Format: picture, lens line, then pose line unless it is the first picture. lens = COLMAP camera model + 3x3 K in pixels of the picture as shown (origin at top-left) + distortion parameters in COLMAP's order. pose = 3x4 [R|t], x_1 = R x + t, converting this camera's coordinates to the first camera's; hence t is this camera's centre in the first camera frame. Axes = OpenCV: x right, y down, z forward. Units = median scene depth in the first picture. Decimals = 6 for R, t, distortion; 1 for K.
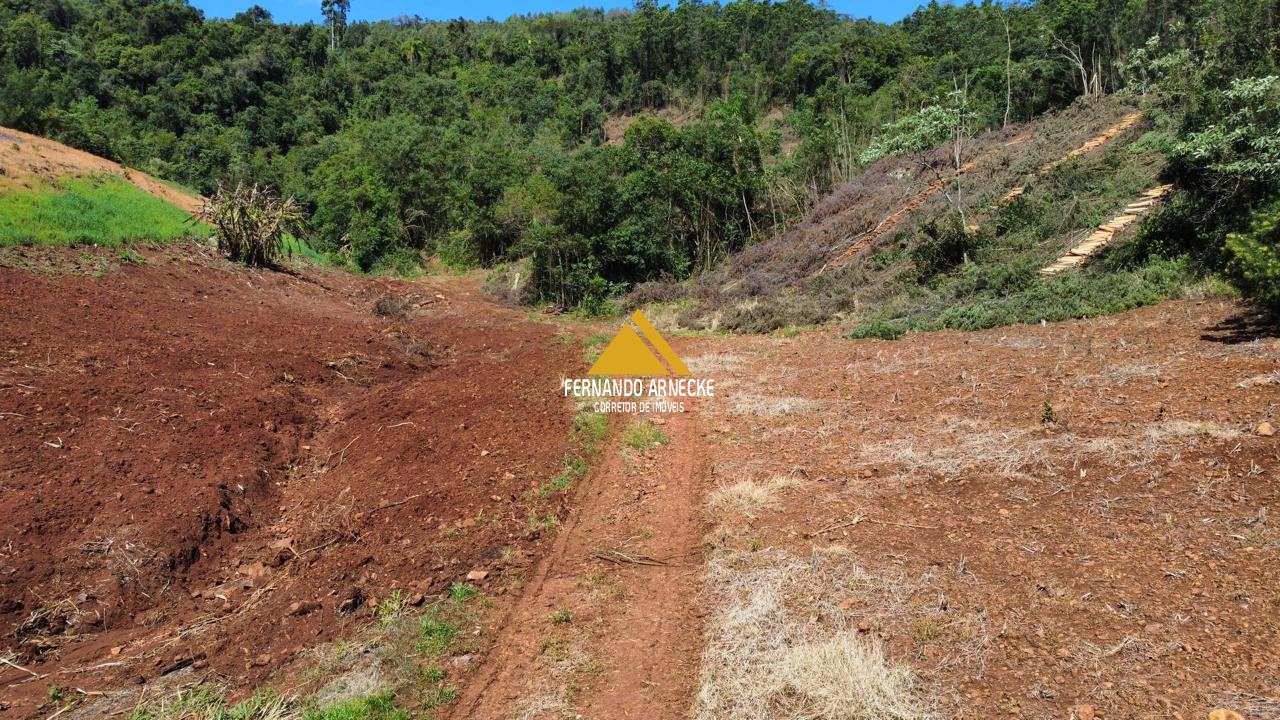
lens RADIAL K [[960.3, 0, 633.5], [0, 960.3, 358.5], [0, 0, 1]] dist [0.000641, -0.003549]
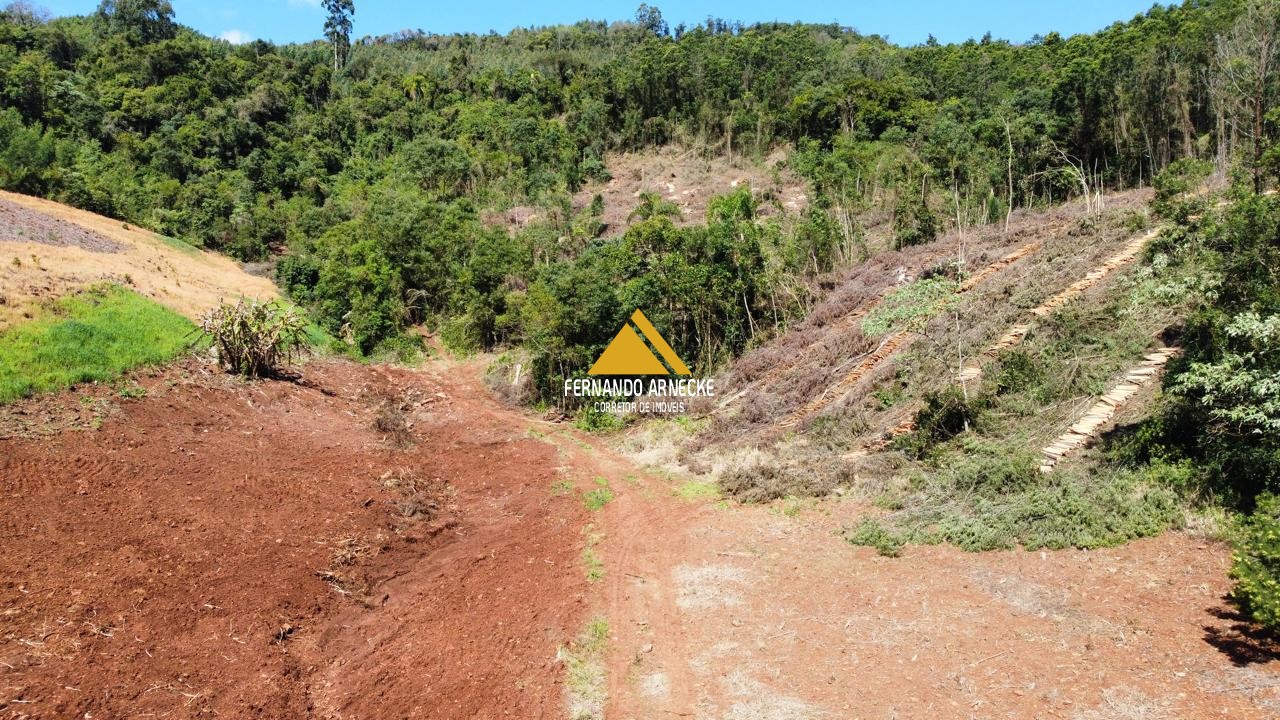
lens RADIAL K [[960.3, 0, 633.2], [0, 960.3, 359.0], [0, 0, 1]] dist [0.000641, -0.003549]
pose [[0.999992, -0.000623, -0.004023, 0.002259], [0.000624, 1.000000, 0.000219, -0.089957], [0.004023, -0.000222, 0.999992, 0.001489]]
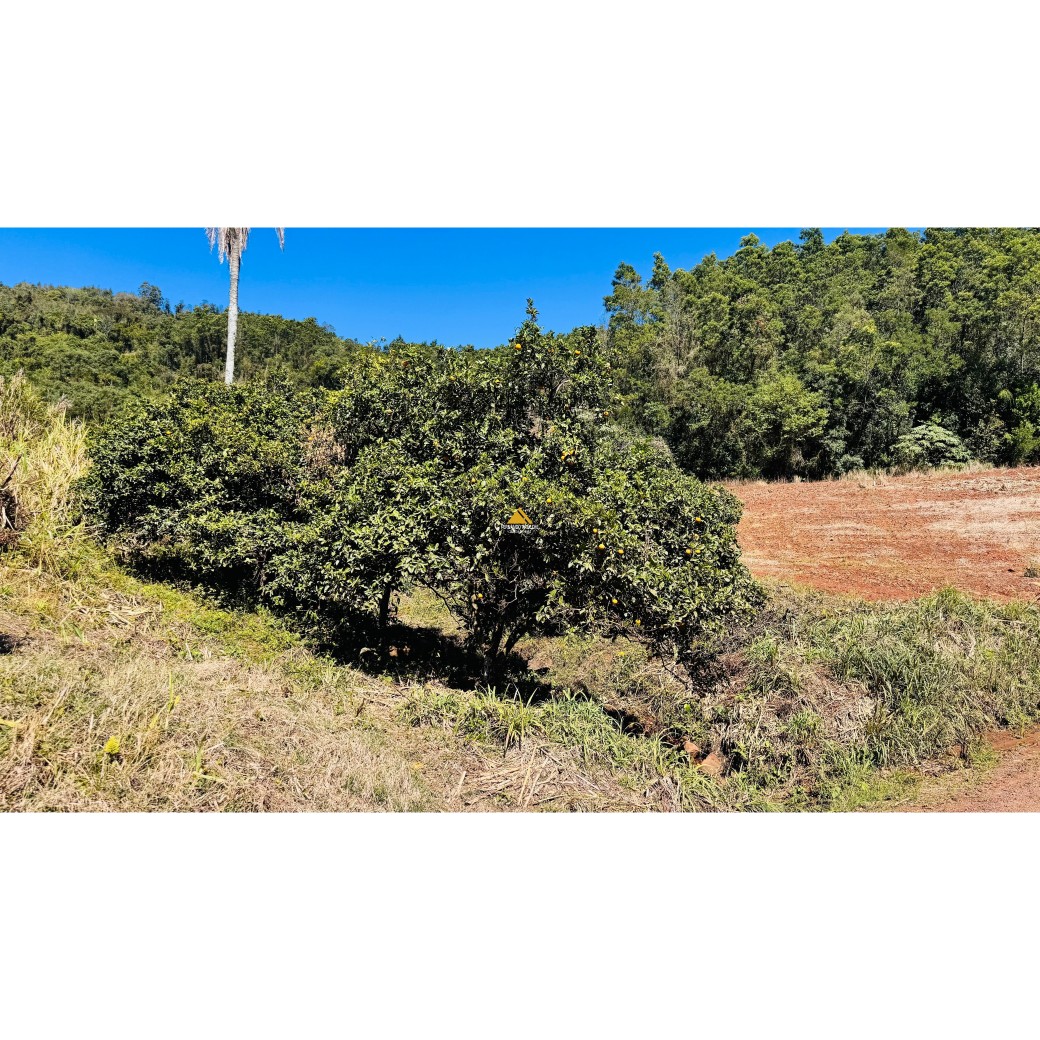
lens RADIAL K [[724.0, 0, 525.9], [0, 724.0, 521.5], [0, 0, 1]] dist [0.068955, -0.094577]
pose [[0.866231, 0.019920, 0.499246, -0.237818], [0.021204, 0.996839, -0.076564, 0.059266], [-0.499193, 0.076909, 0.863071, -0.267393]]
